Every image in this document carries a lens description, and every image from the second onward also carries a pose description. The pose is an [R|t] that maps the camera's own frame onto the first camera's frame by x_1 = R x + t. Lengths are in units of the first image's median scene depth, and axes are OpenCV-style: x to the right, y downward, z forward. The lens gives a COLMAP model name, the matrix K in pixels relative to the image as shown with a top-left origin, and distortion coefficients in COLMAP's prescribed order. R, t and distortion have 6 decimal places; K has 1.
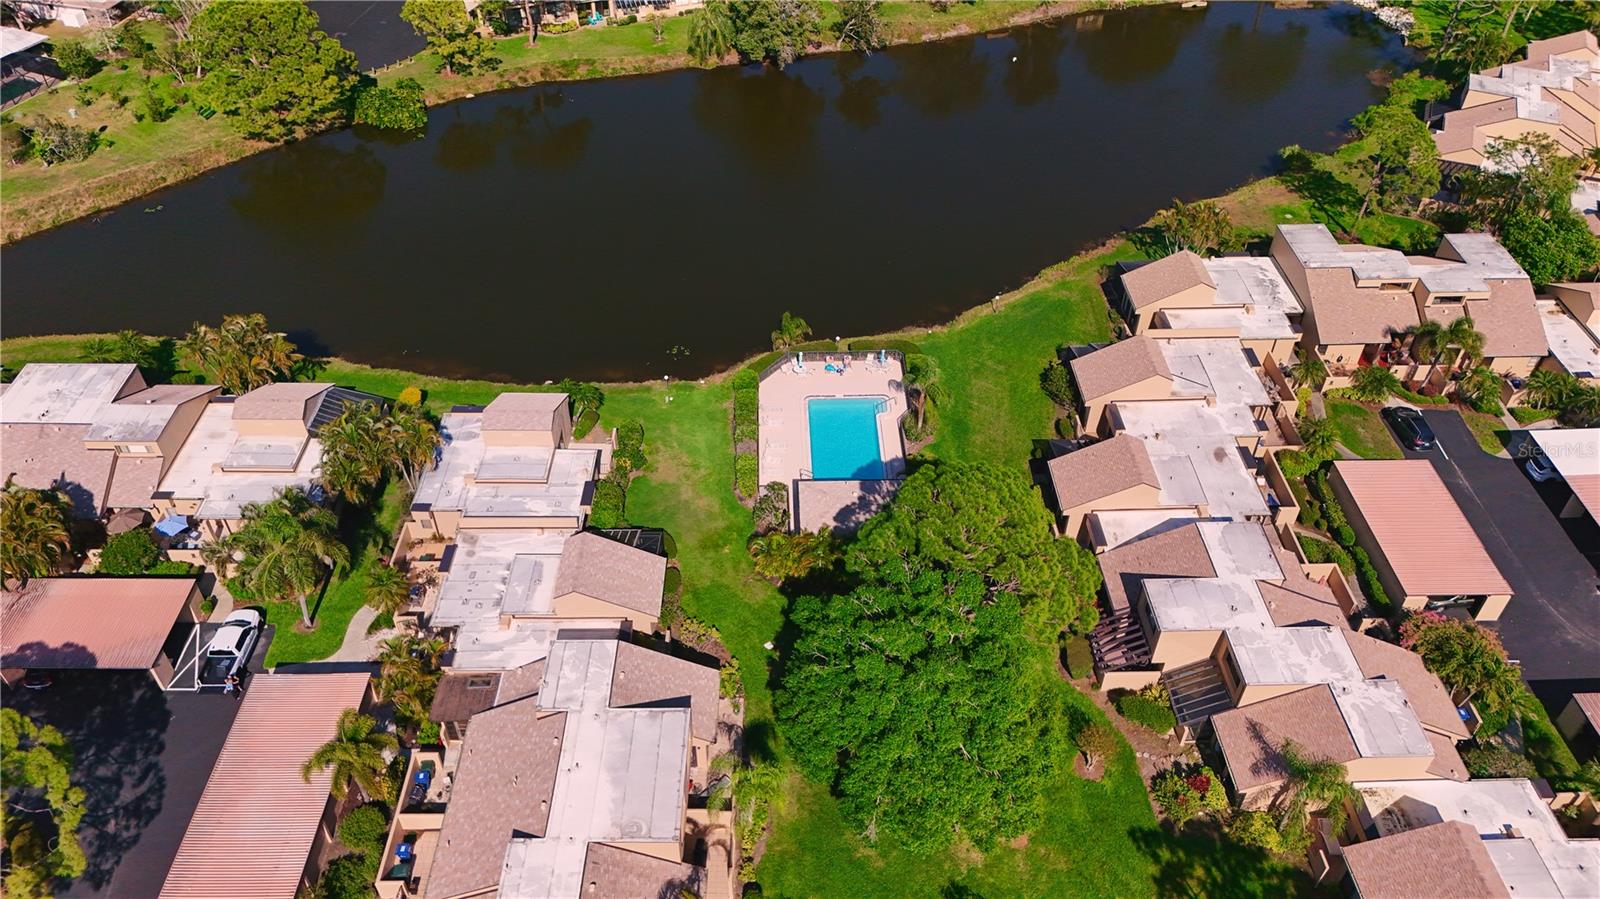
lens RADIAL K [[1177.7, 0, 800.0], [0, 1177.7, 449.5], [0, 0, 1]] dist [0.075156, -0.084681]
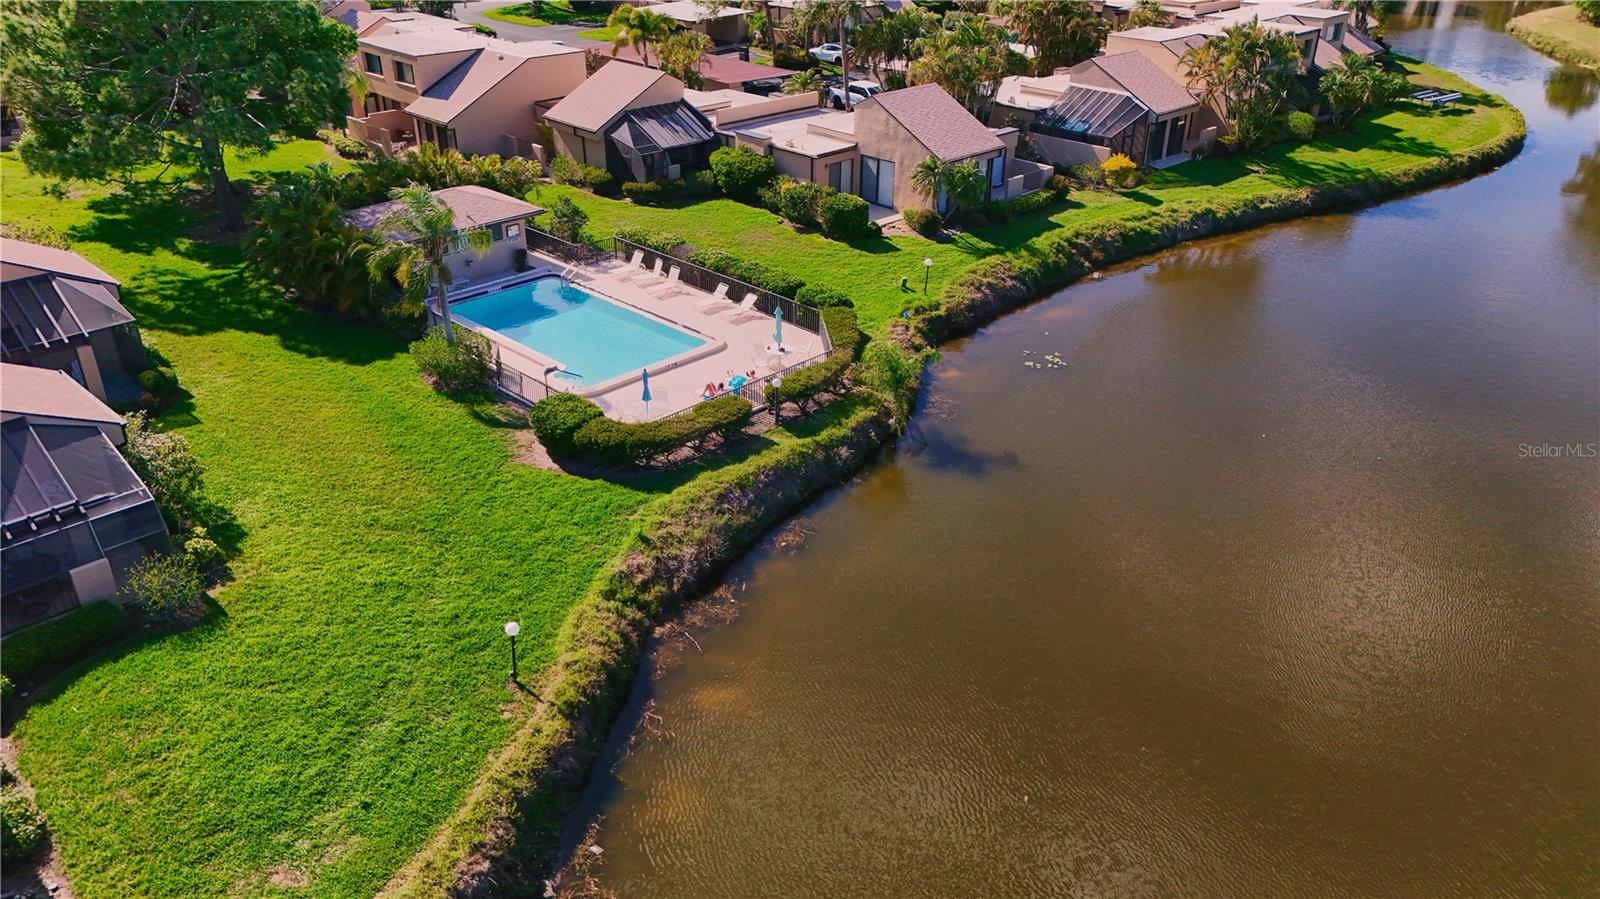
lens RADIAL K [[1177.7, 0, 800.0], [0, 1177.7, 449.5], [0, 0, 1]] dist [0.075156, -0.084681]
pose [[-0.716000, 0.320387, -0.620239, 0.272406], [-0.474187, 0.428846, 0.768920, -0.373940], [0.512339, 0.844656, -0.155130, 1.007770]]
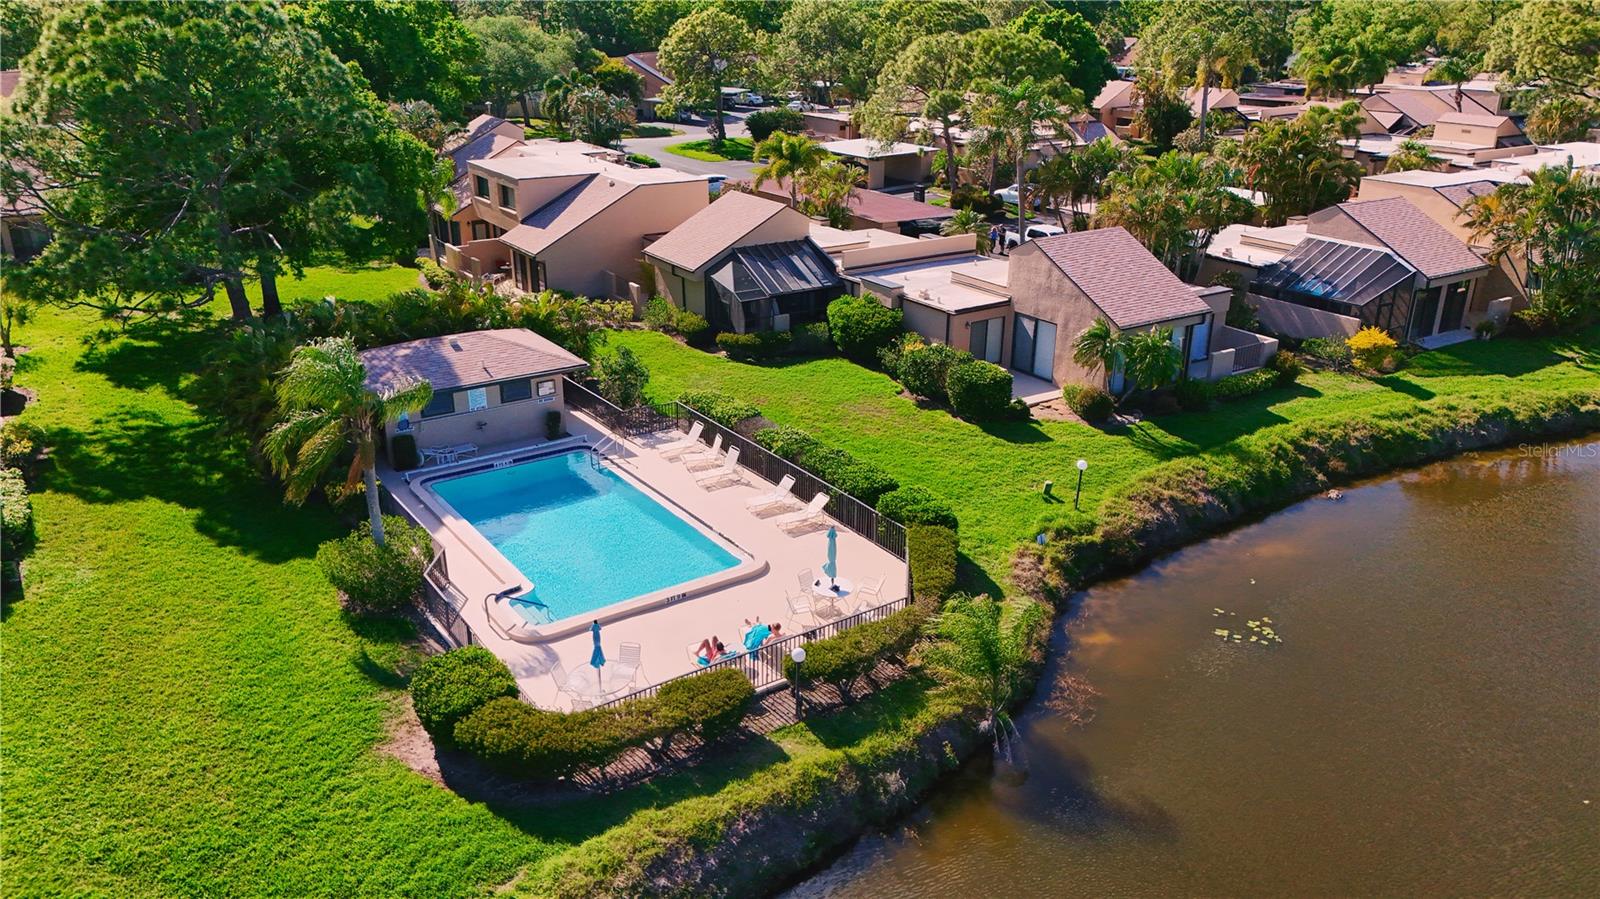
lens RADIAL K [[1177.7, 0, 800.0], [0, 1177.7, 449.5], [0, 0, 1]] dist [0.075156, -0.084681]
pose [[-0.835646, 0.193495, -0.514058, 0.154745], [-0.373529, 0.485977, 0.790128, -0.303717], [0.402706, 0.852283, -0.333829, 0.972855]]
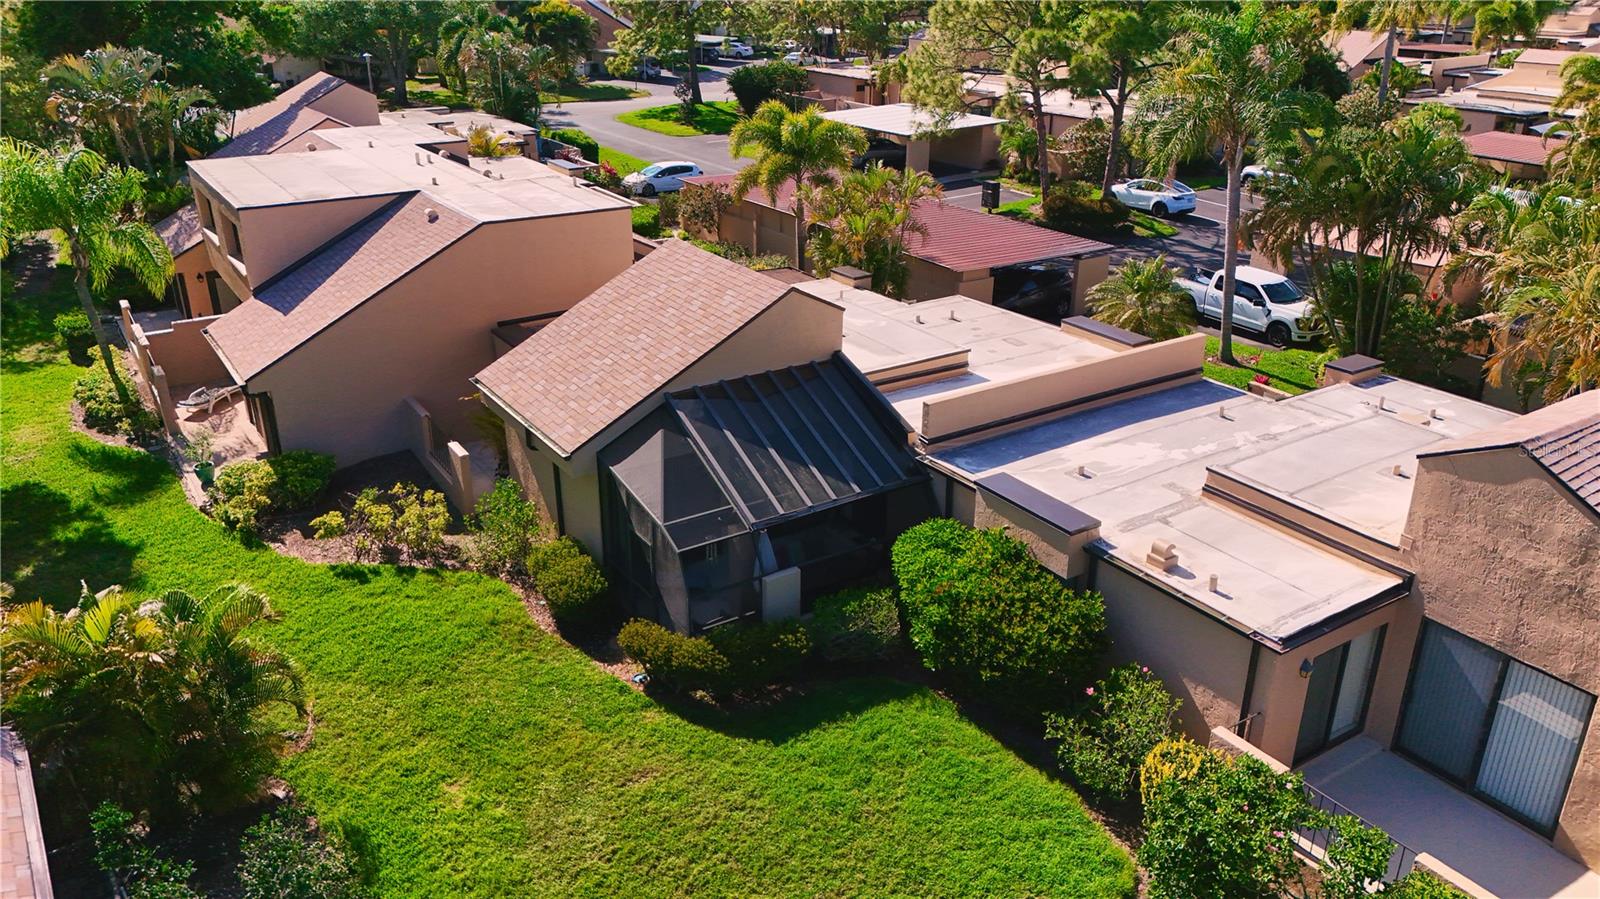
lens RADIAL K [[1177.7, 0, 800.0], [0, 1177.7, 449.5], [0, 0, 1]] dist [0.075156, -0.084681]
pose [[-0.833067, 0.214854, -0.509742, -0.004148], [-0.374494, 0.459153, 0.805564, -0.115377], [0.407128, 0.861984, -0.302044, 0.805142]]
